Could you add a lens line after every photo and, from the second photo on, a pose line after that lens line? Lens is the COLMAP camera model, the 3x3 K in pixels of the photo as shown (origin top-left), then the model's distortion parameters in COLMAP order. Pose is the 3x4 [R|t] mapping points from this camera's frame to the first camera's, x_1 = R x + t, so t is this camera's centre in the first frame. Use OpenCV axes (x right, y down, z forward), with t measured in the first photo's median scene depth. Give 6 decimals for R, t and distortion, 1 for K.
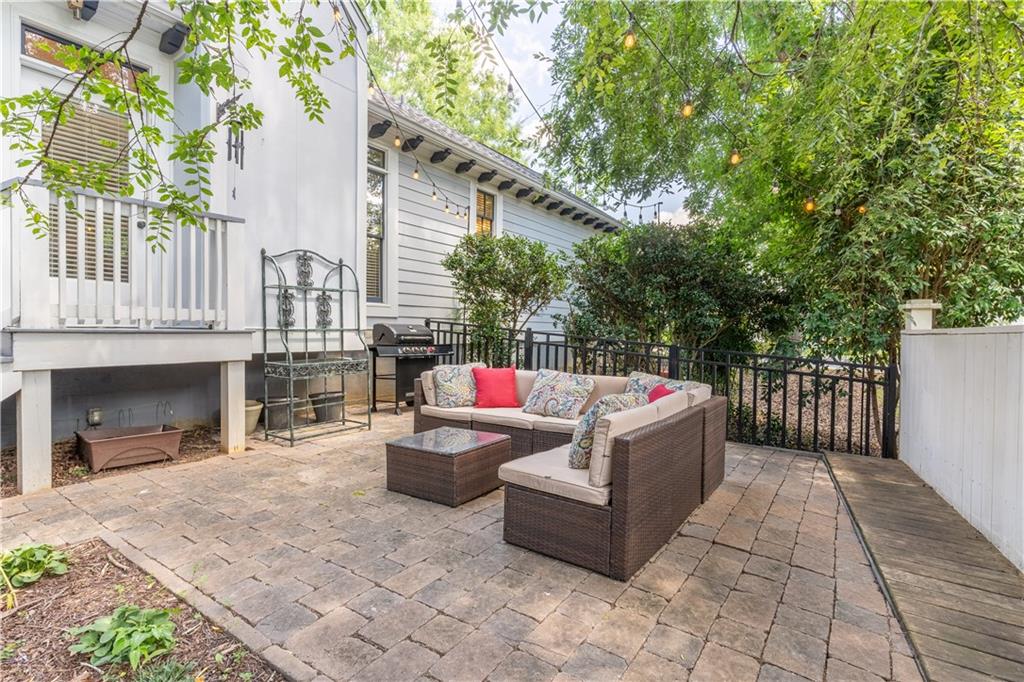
lens RADIAL K [[490.0, 0, 512.0], [0, 490.0, 341.0], [0, 0, 1]] dist [-0.002968, -0.001334]
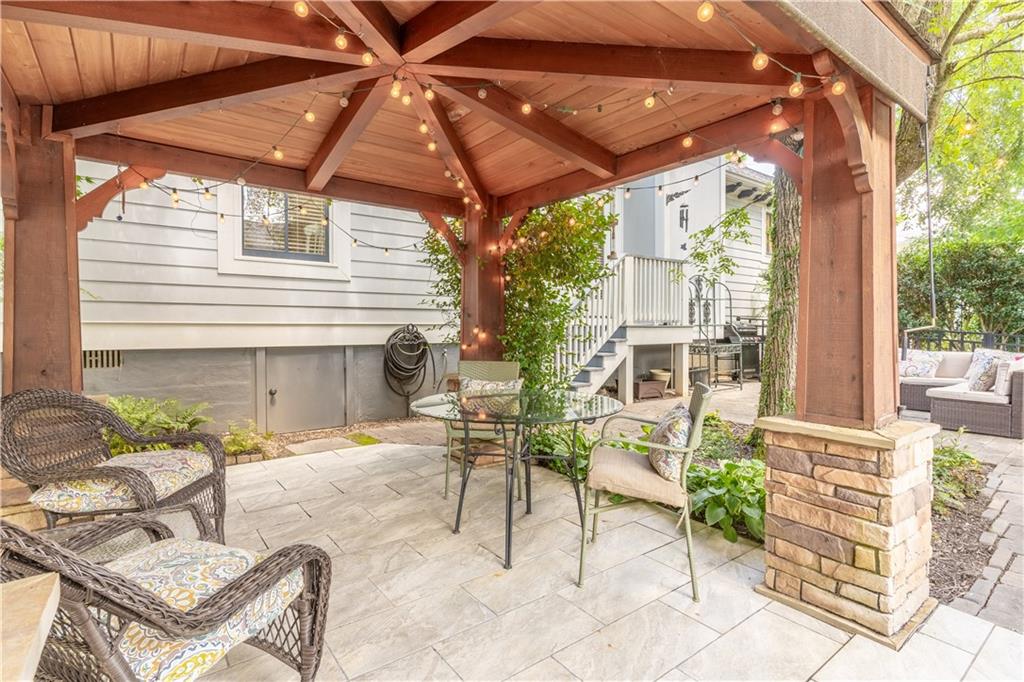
lens RADIAL K [[490.0, 0, 512.0], [0, 490.0, 341.0], [0, 0, 1]] dist [-0.002968, -0.001334]
pose [[0.942913, -0.004185, -0.333013, -0.463459], [0.006019, 0.999972, 0.004475, 0.017596], [0.332984, -0.006224, 0.942912, -0.696512]]
